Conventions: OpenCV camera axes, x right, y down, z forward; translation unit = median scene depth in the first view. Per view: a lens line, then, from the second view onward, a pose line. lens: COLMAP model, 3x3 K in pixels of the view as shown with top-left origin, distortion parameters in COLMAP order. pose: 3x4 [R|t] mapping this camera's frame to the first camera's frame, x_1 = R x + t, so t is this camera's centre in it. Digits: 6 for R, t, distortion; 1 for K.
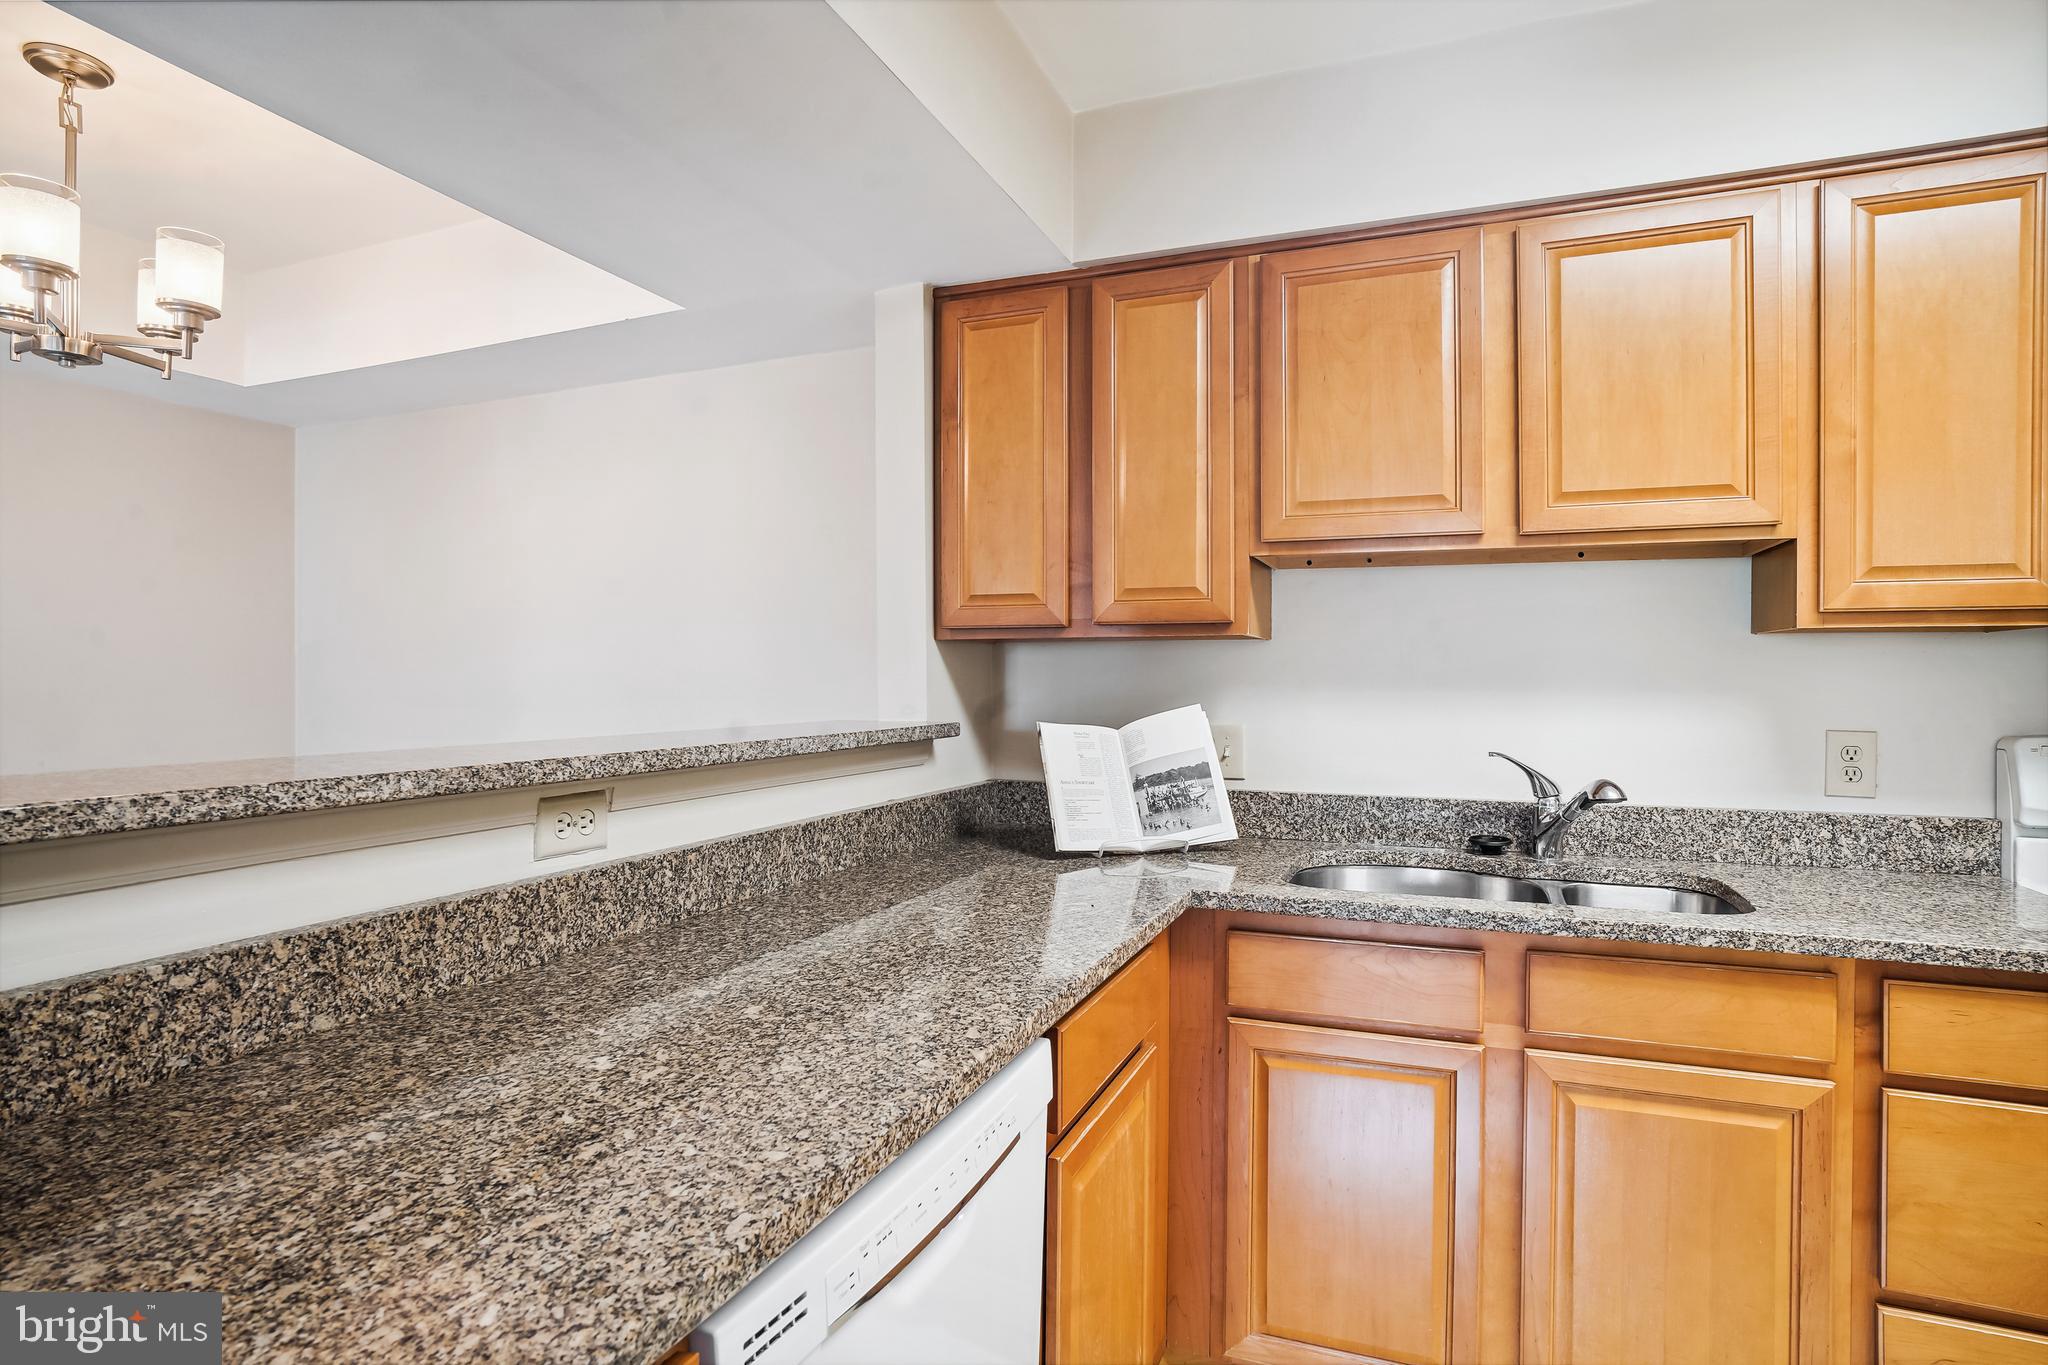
lens RADIAL K [[1104.2, 0, 1029.7], [0, 1104.2, 677.3], [0, 0, 1]] dist [-0.004148, 0.000650]
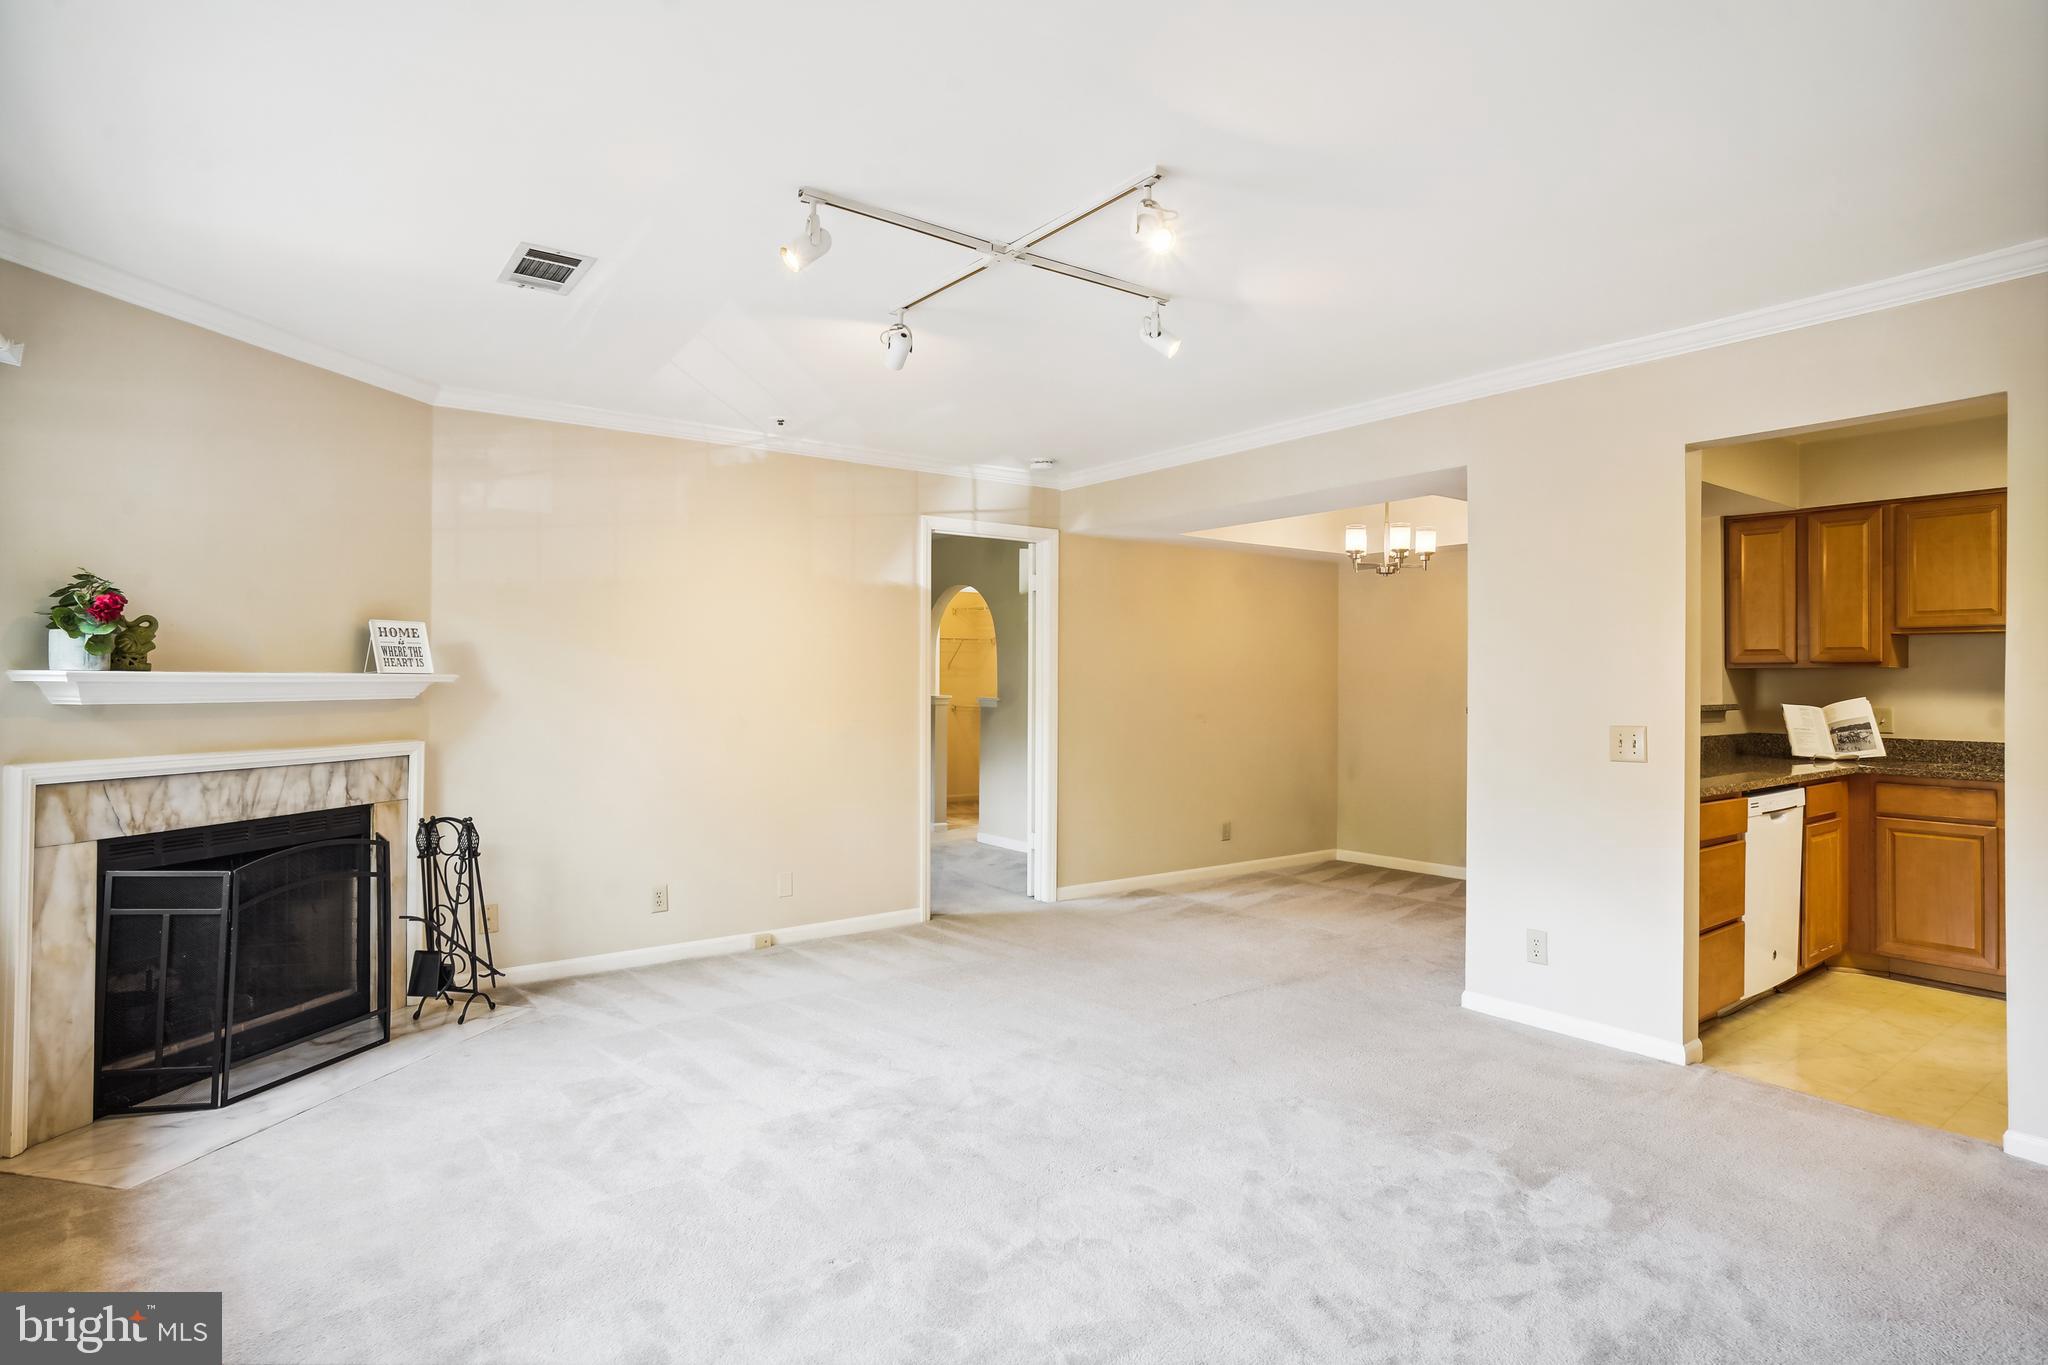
lens RADIAL K [[1104.2, 0, 1029.7], [0, 1104.2, 677.3], [0, 0, 1]] dist [-0.004148, 0.000650]
pose [[0.868390, 0.001235, -0.495880, -0.219532], [-0.007993, 0.999902, -0.011508, 0.023672], [0.495817, 0.013957, 0.868315, -1.854518]]
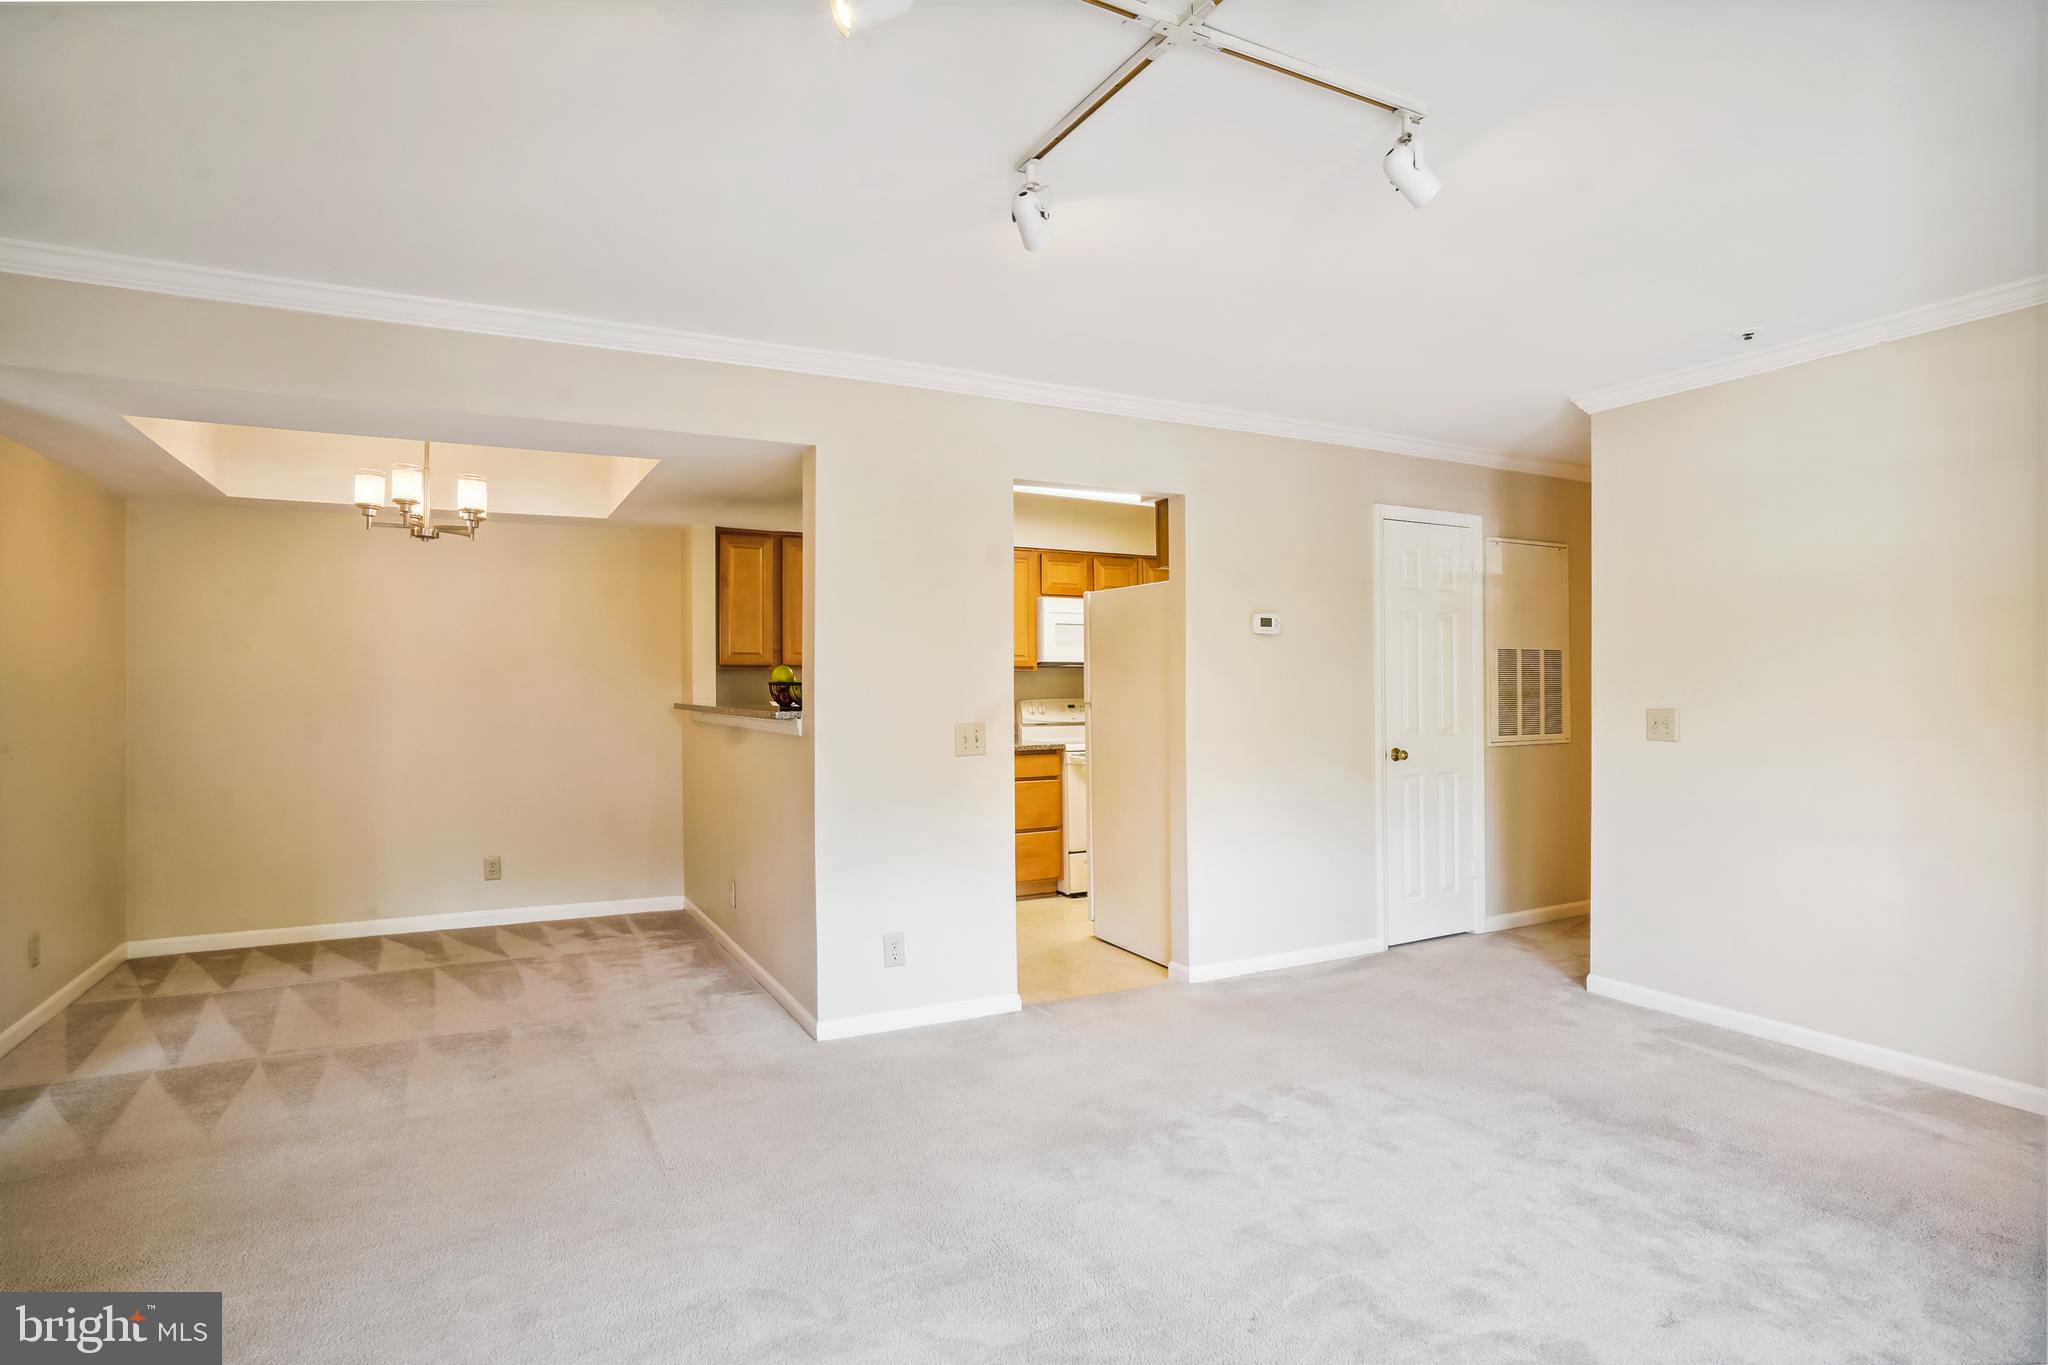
lens RADIAL K [[1104.2, 0, 1029.7], [0, 1104.2, 677.3], [0, 0, 1]] dist [-0.004148, 0.000650]
pose [[0.634769, 0.004154, 0.772691, -1.656263], [0.006000, 0.999929, -0.010304, 0.013633], [-0.772678, 0.011177, 0.634699, -1.185586]]
